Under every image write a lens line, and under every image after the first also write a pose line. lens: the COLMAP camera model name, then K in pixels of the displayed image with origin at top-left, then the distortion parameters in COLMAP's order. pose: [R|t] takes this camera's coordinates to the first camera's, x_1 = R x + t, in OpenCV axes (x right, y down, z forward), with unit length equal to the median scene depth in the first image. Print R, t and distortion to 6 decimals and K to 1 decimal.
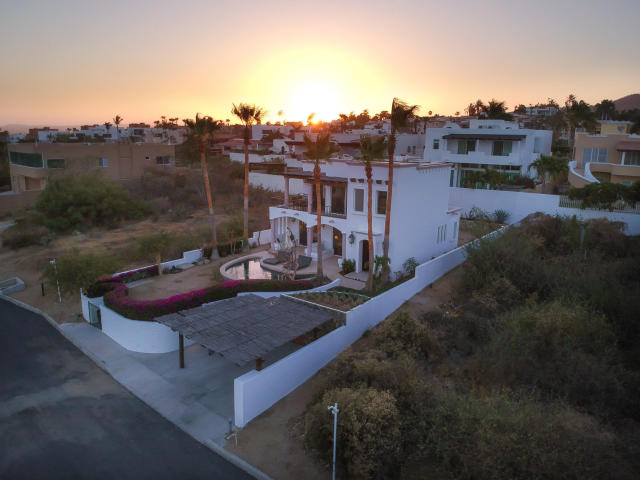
lens RADIAL K [[475.7, 0, 323.1], [0, 475.7, 239.2], [0, 0, 1]] dist [0.058912, -0.135384]
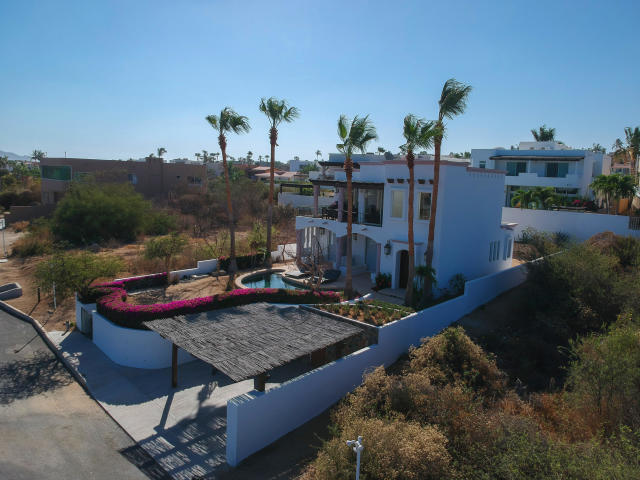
lens RADIAL K [[475.7, 0, 323.1], [0, 475.7, 239.2], [0, 0, 1]] dist [0.058912, -0.135384]
pose [[0.996713, 0.030050, -0.075238, 0.008304], [-0.036271, 0.995912, -0.082724, 0.058015], [0.072444, 0.085181, 0.993728, 0.142209]]
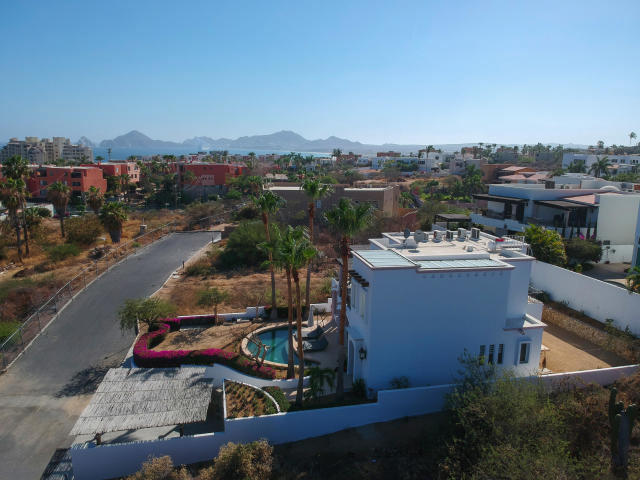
lens RADIAL K [[475.7, 0, 323.1], [0, 475.7, 239.2], [0, 0, 1]] dist [0.058912, -0.135384]
pose [[0.766640, 0.122420, -0.630298, 0.589909], [-0.146434, 0.989121, 0.014002, -0.192706], [0.625156, 0.081562, 0.776227, 0.266639]]
